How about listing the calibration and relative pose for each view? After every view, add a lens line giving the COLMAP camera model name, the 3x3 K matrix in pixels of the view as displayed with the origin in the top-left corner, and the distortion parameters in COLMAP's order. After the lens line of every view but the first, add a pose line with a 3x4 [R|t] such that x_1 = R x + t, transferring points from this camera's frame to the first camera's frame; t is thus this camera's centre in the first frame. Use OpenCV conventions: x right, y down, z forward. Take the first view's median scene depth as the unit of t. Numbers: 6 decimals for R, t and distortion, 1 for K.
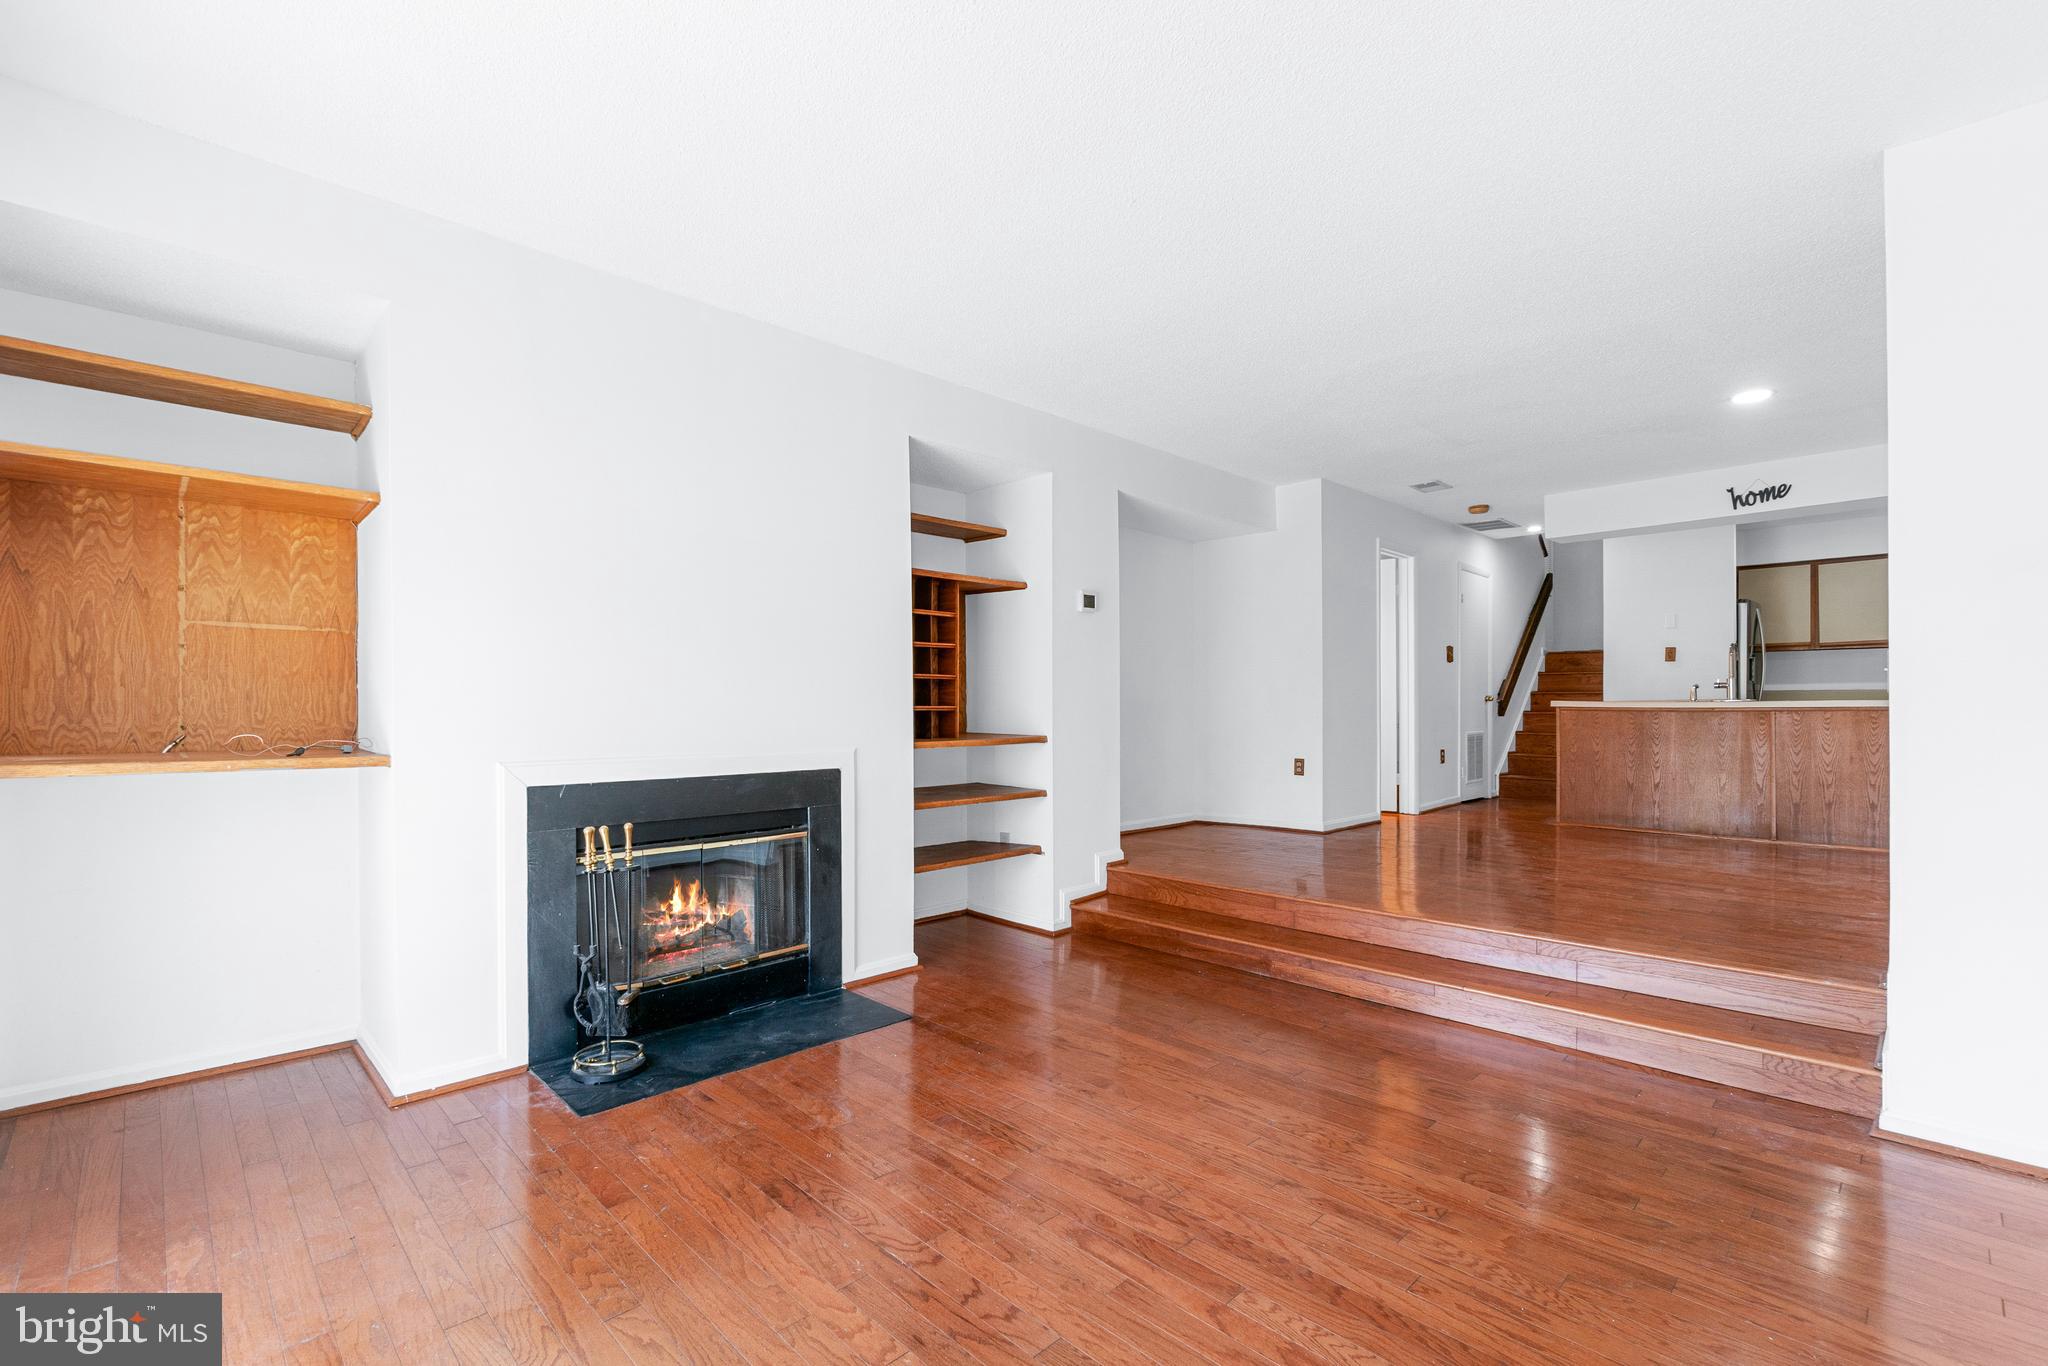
lens RADIAL K [[910.6, 0, 1029.6], [0, 910.6, 692.9], [0, 0, 1]] dist [0.015432, -0.000114]
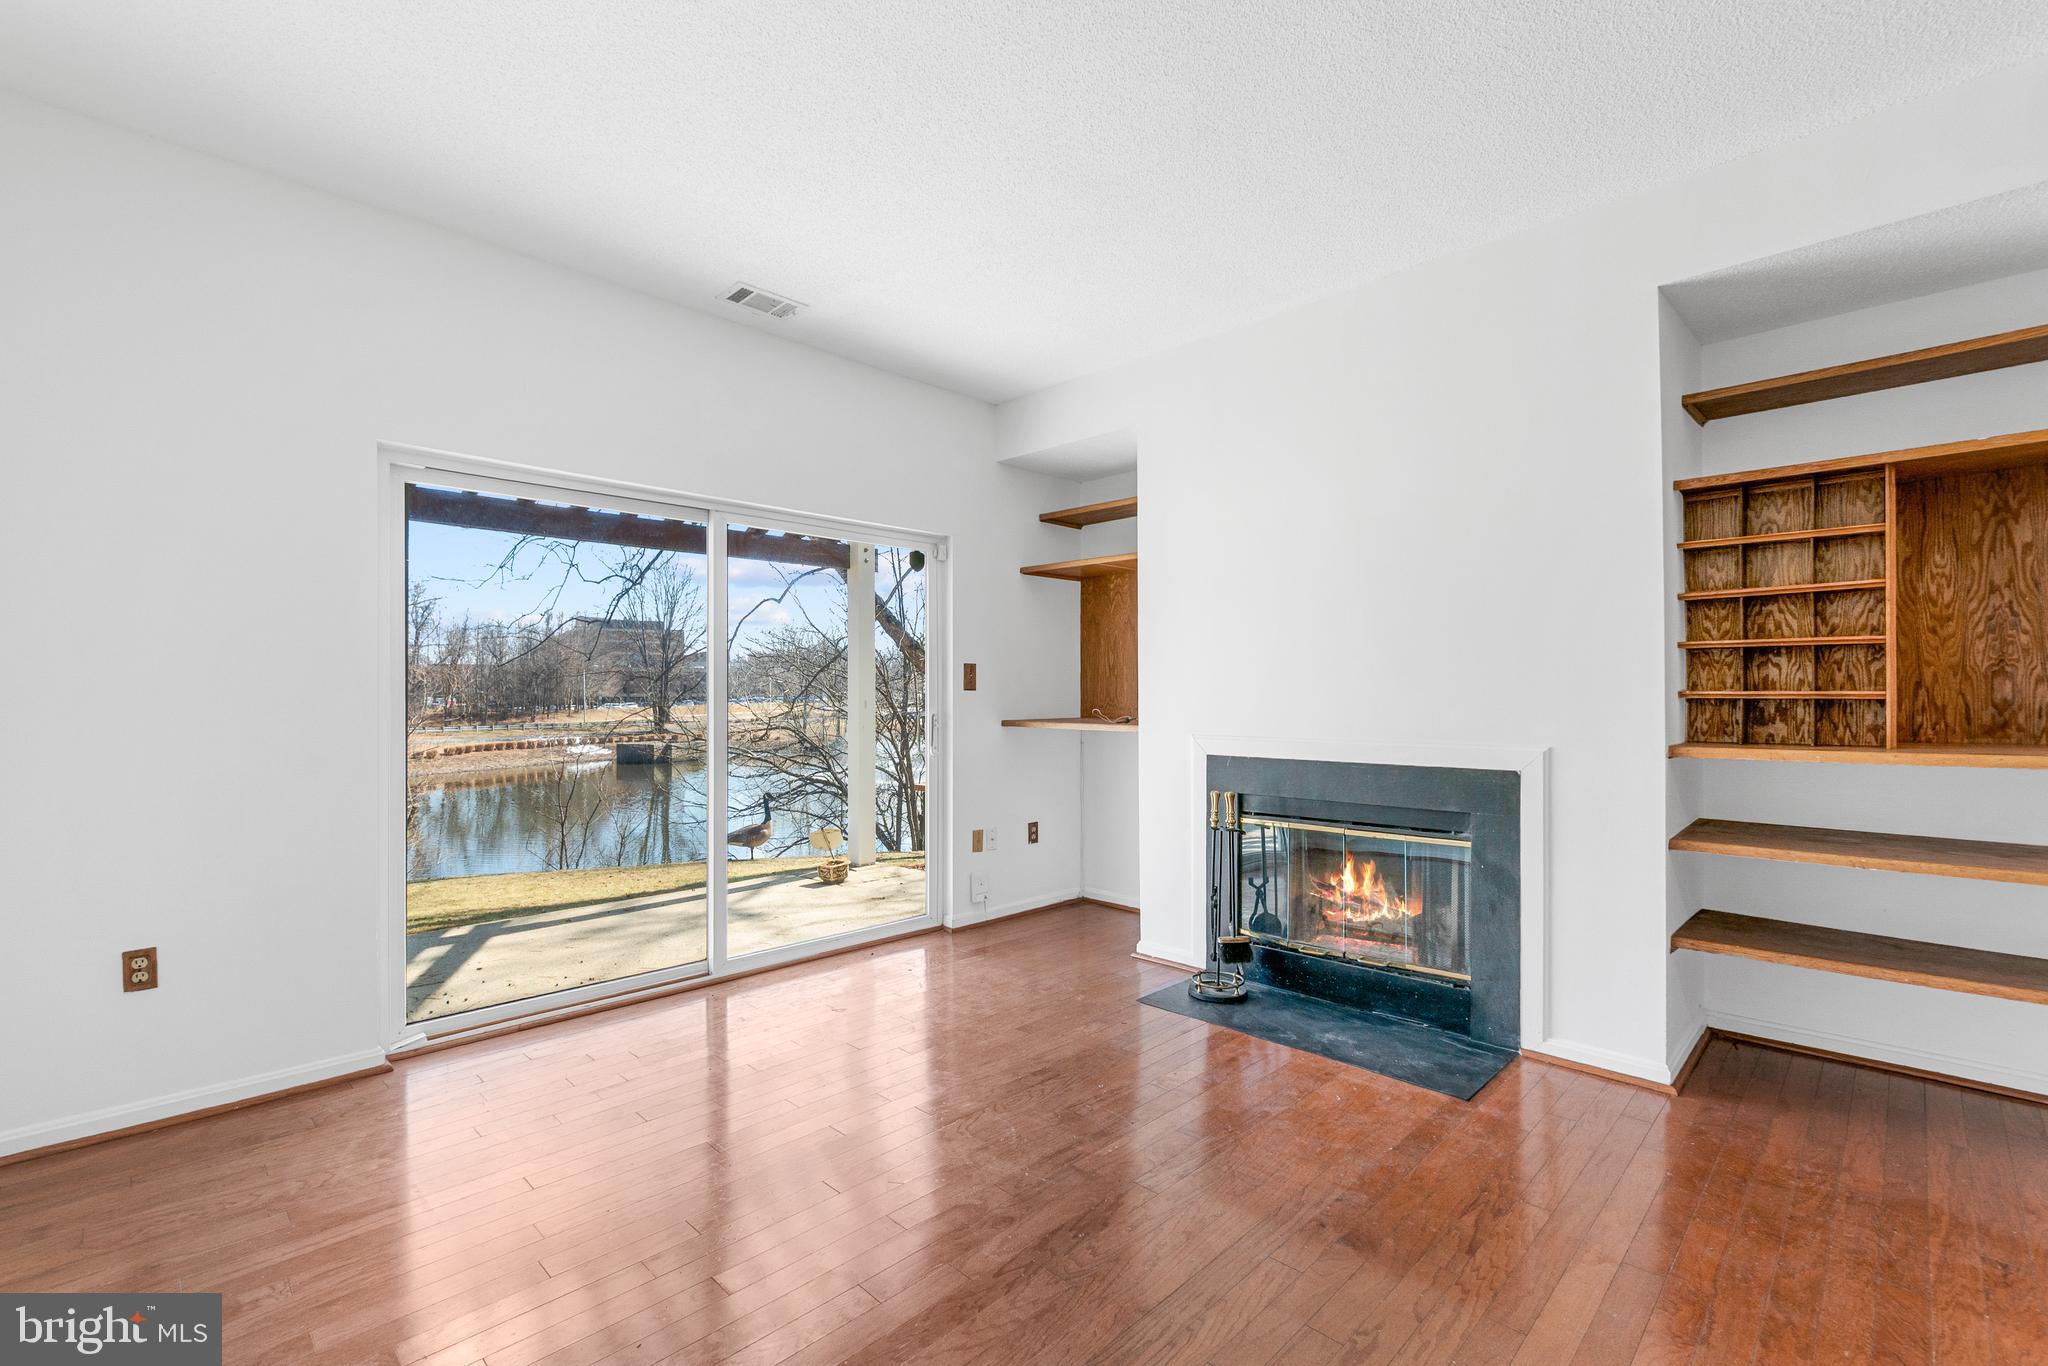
lens RADIAL K [[910.6, 0, 1029.6], [0, 910.6, 692.9], [0, 0, 1]] dist [0.015432, -0.000114]
pose [[0.015026, 0.000427, -0.999887, 0.652938], [0.013597, 0.999907, 0.000631, 0.010050], [0.999795, -0.013605, 0.015019, 0.650928]]
